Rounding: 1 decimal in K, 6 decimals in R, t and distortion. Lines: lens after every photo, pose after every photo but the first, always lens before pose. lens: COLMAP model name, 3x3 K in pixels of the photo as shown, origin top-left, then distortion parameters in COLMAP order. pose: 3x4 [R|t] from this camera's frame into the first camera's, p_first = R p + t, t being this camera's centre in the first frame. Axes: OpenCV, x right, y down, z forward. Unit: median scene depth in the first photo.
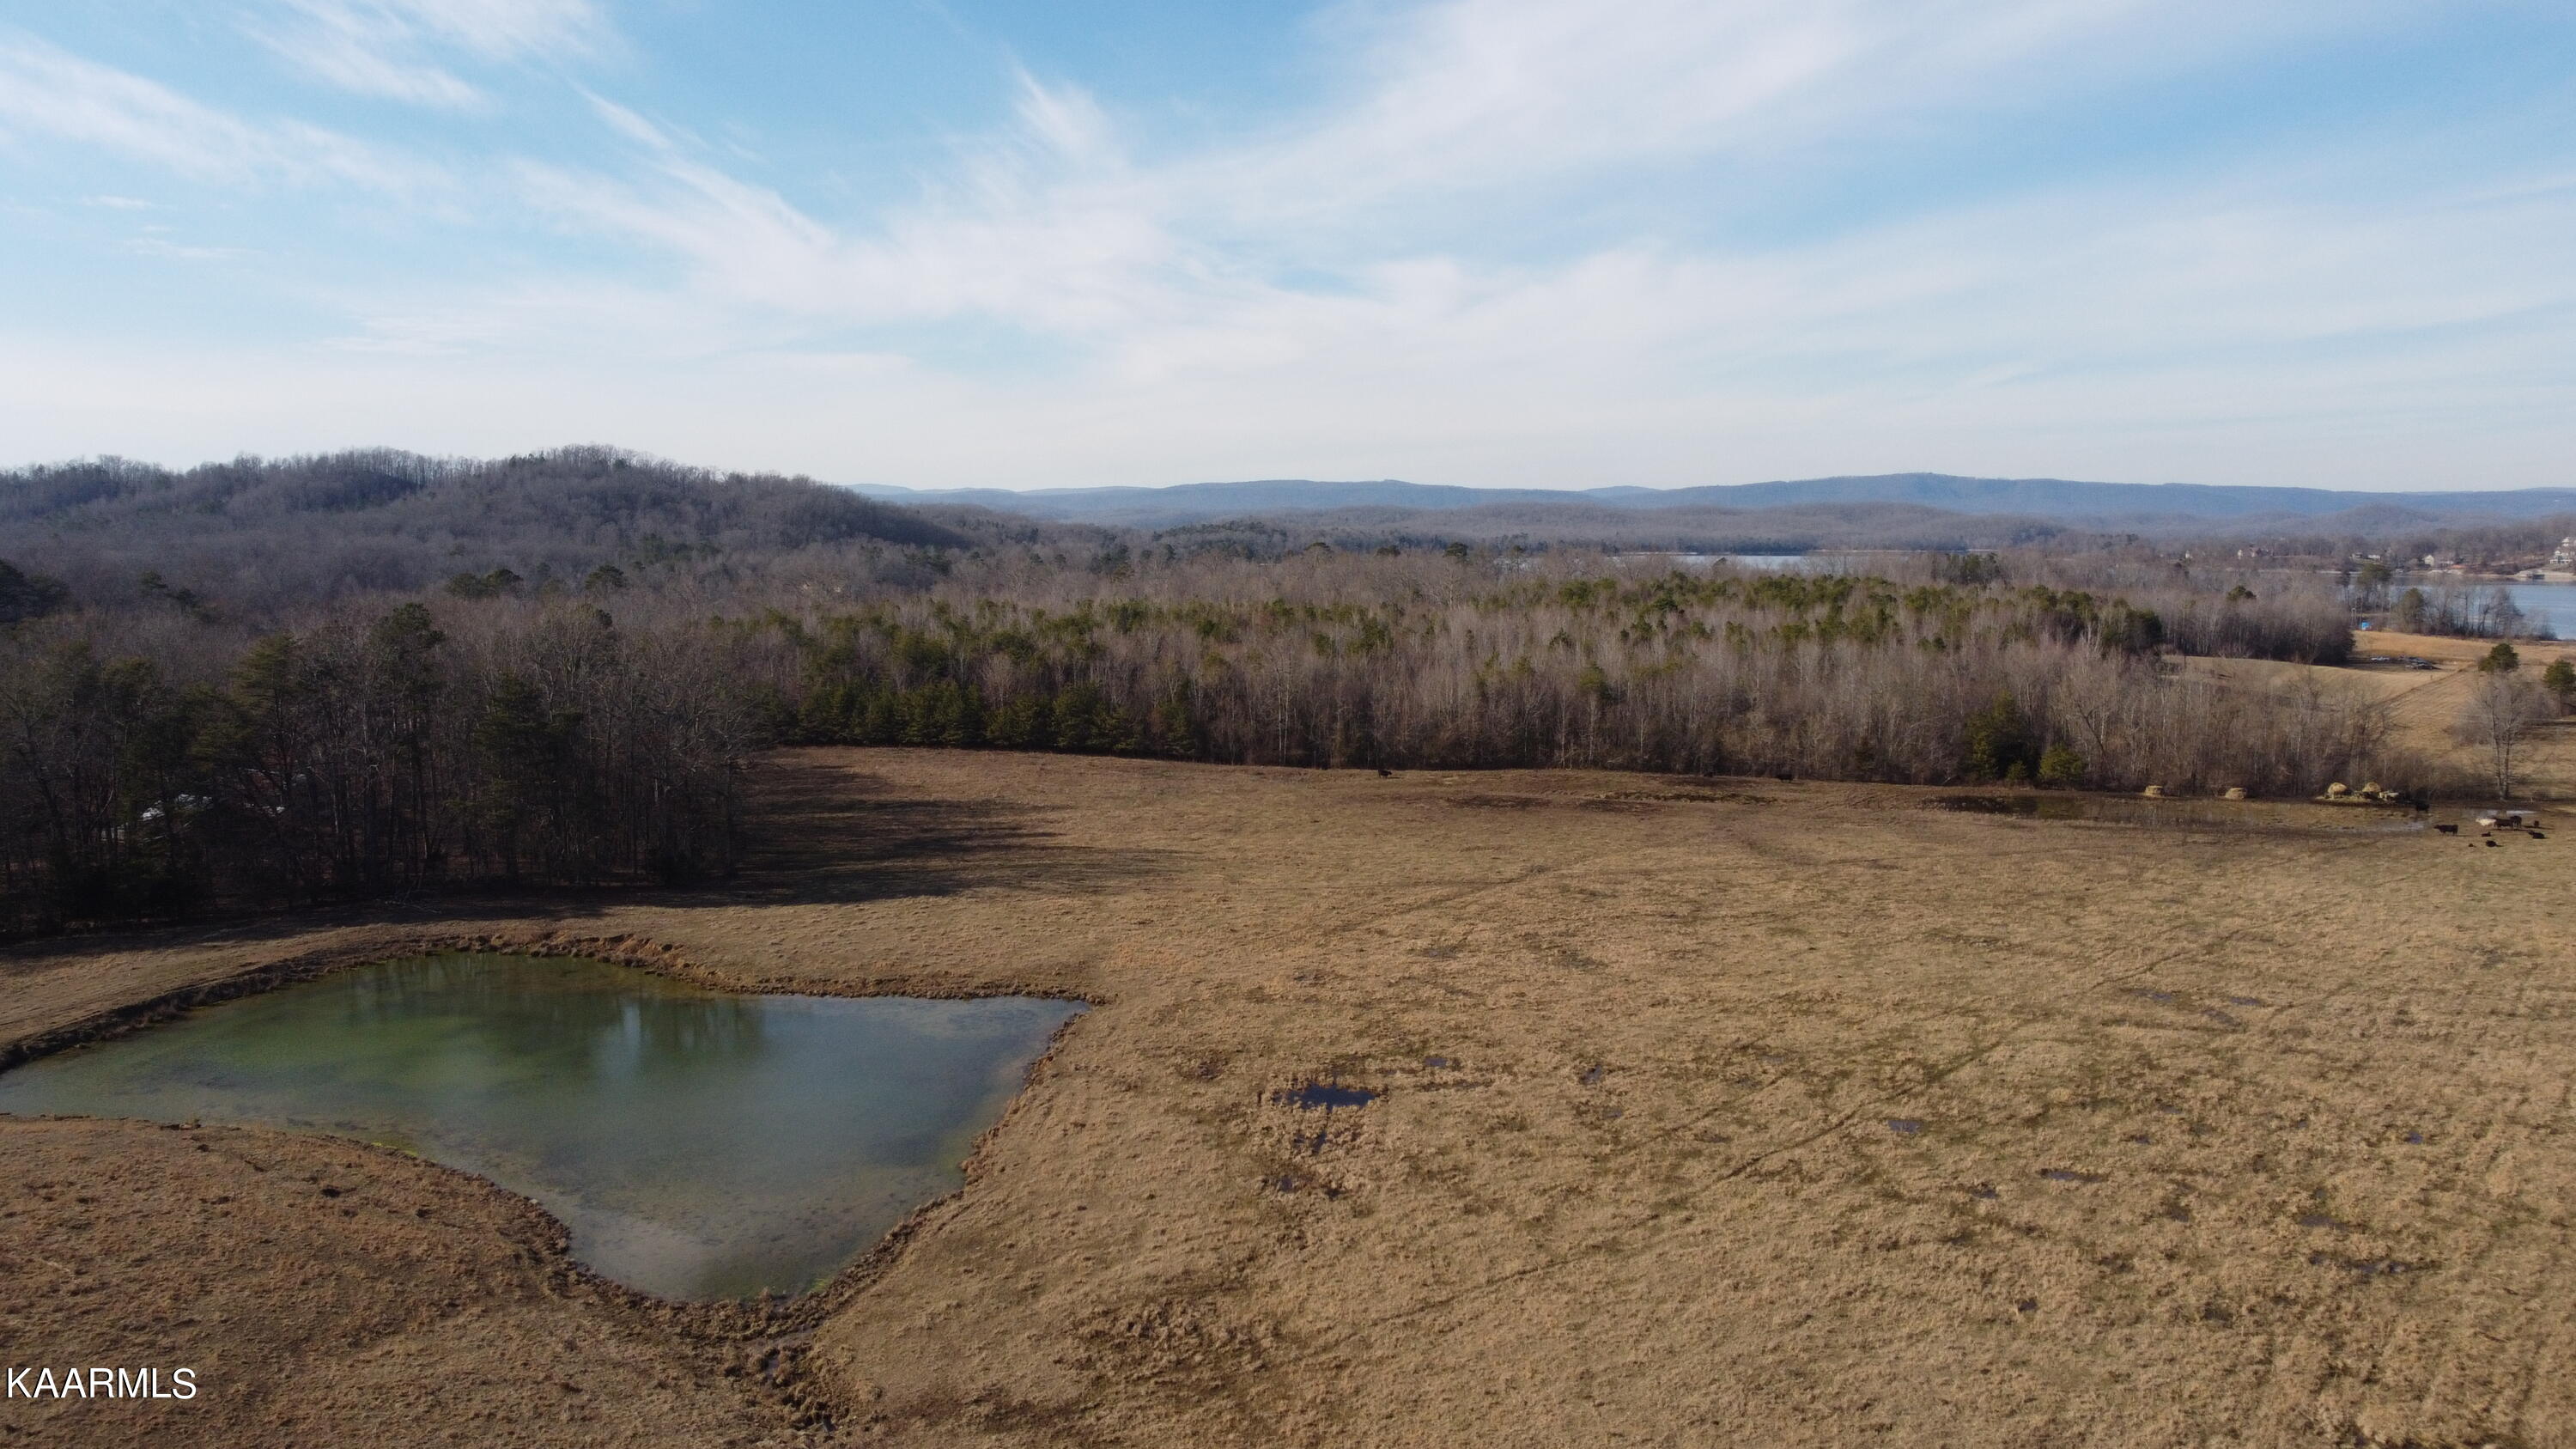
lens RADIAL K [[1916.7, 0, 1253.7], [0, 1916.7, 889.2], [0, 0, 1]] dist [0.002154, -0.001234]
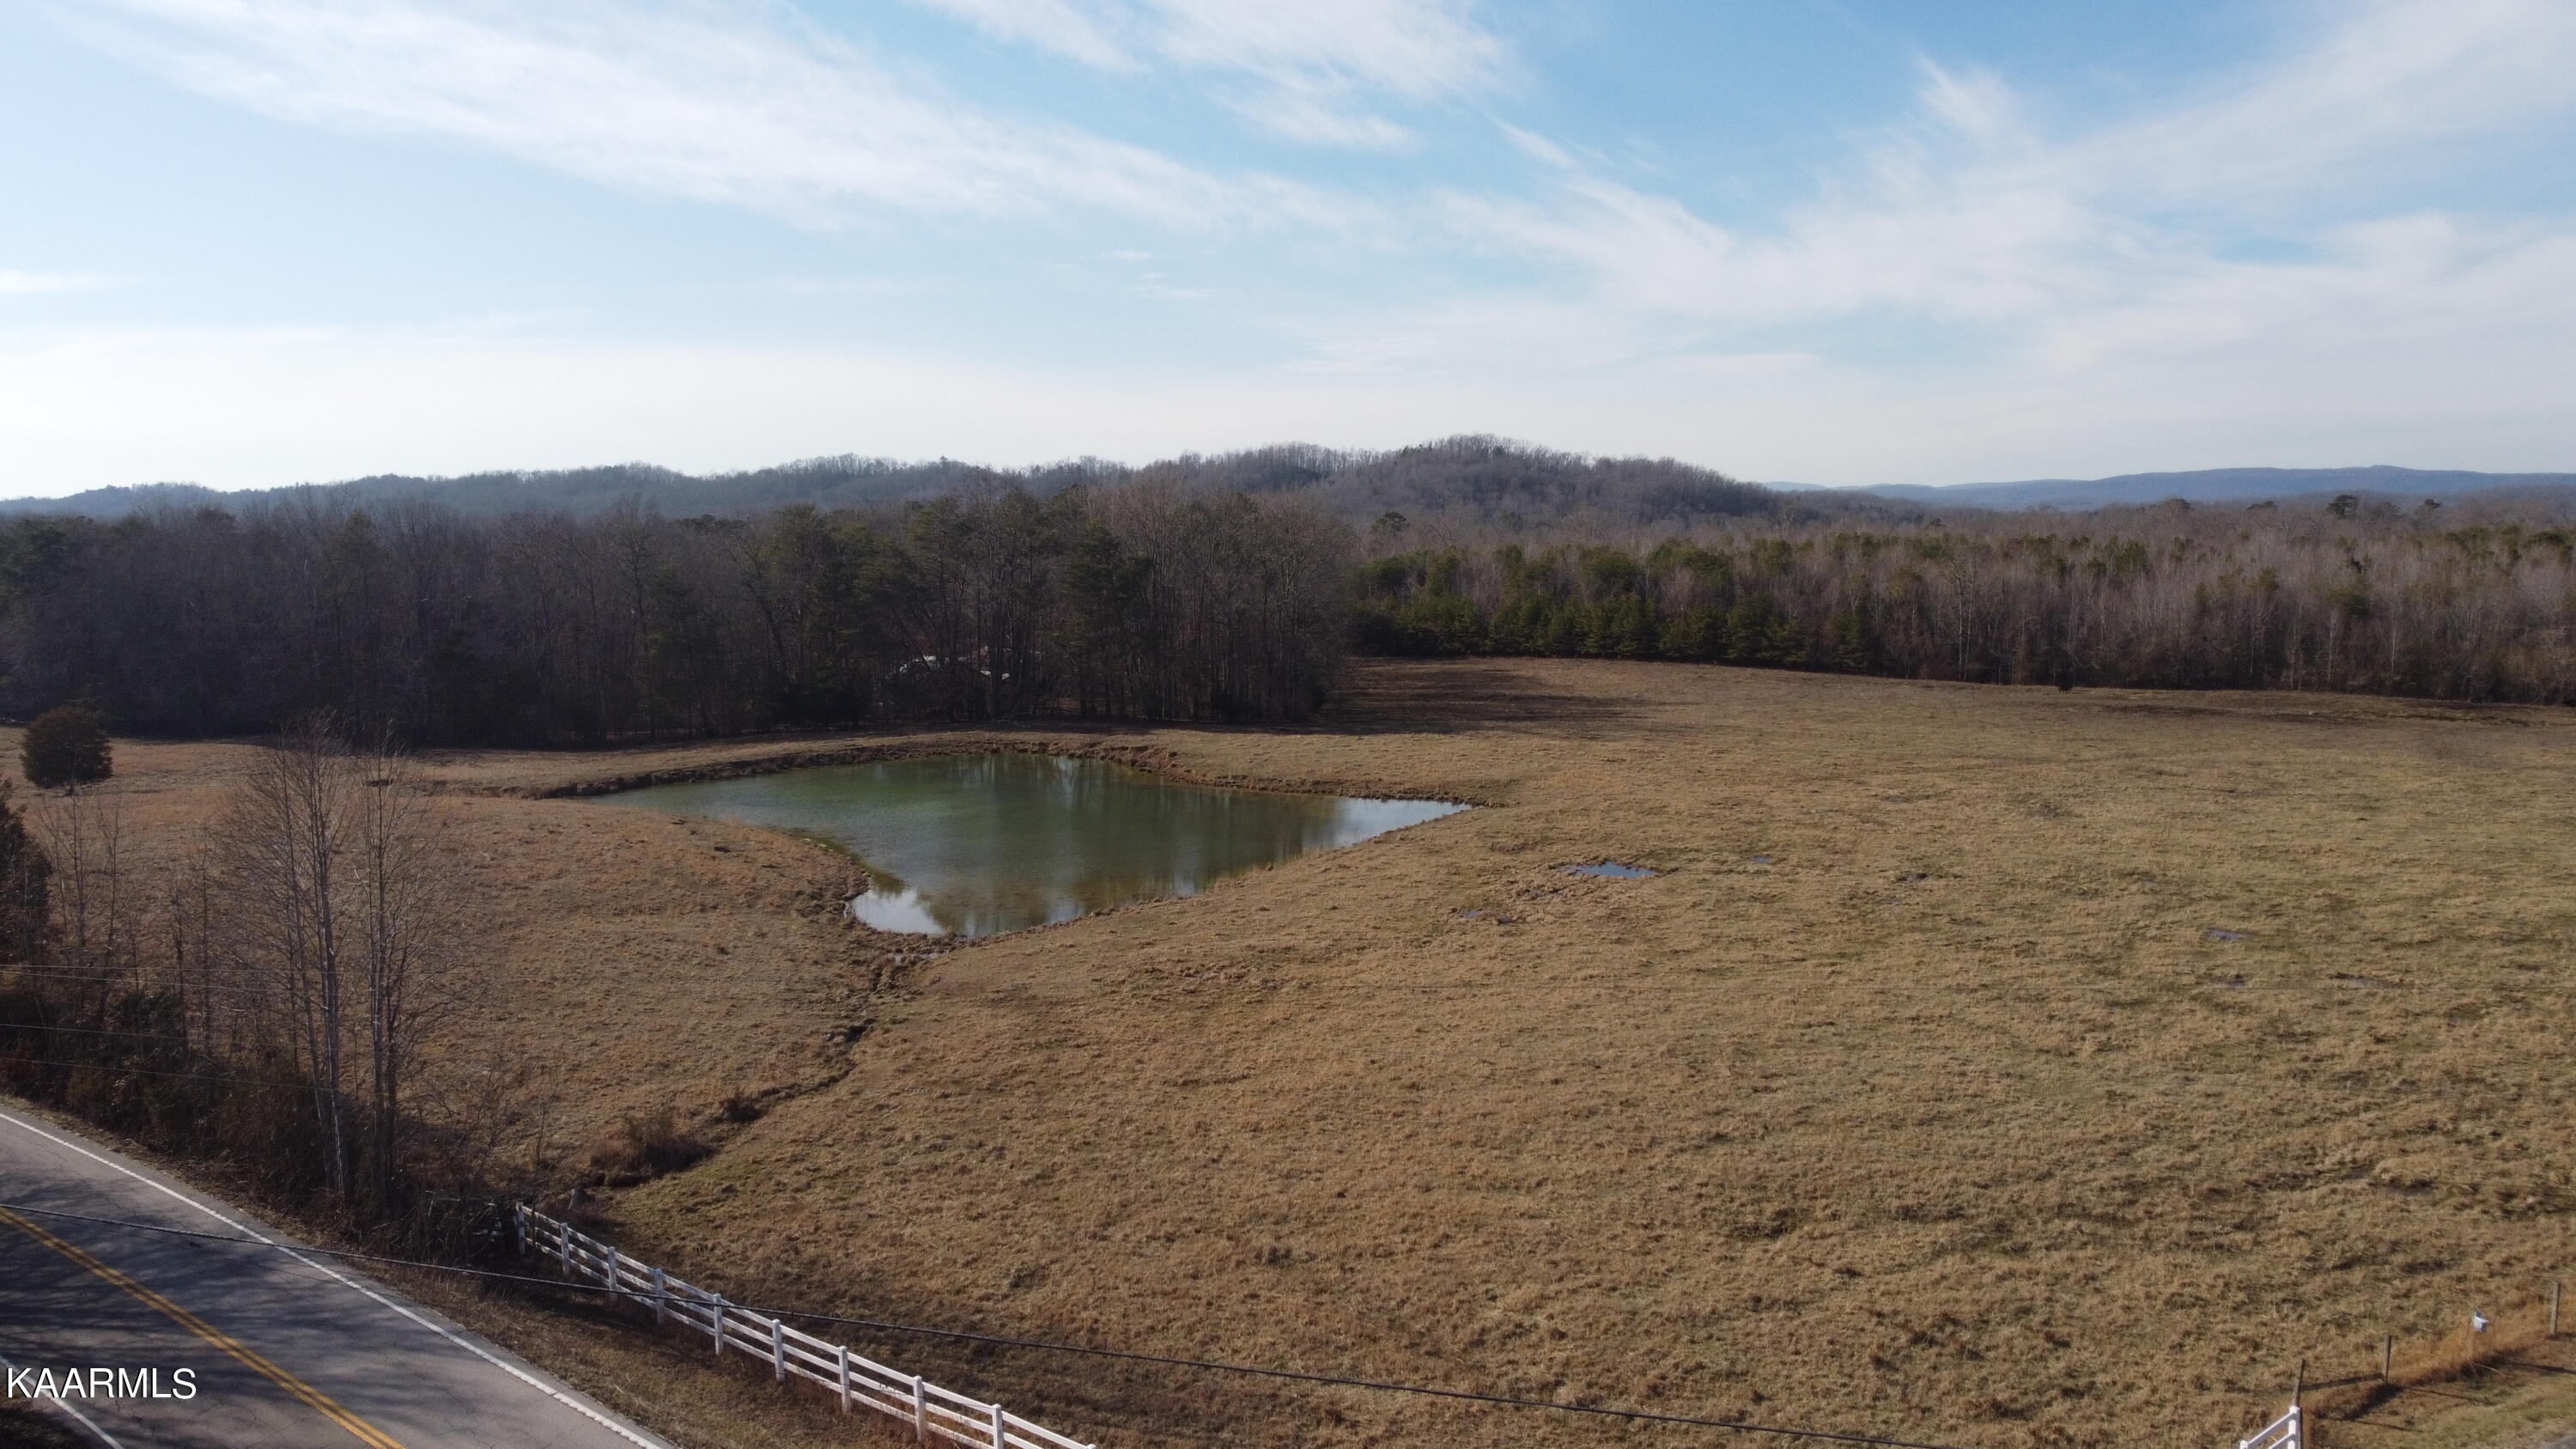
lens RADIAL K [[1927.2, 0, 1288.0], [0, 1927.2, 724.5], [0, 0, 1]] dist [0.002124, -0.011384]
pose [[0.899835, 0.032960, -0.434983, 0.125709], [-0.071676, 0.994760, -0.072899, 0.047603], [0.430301, 0.096775, 0.897483, 0.011440]]
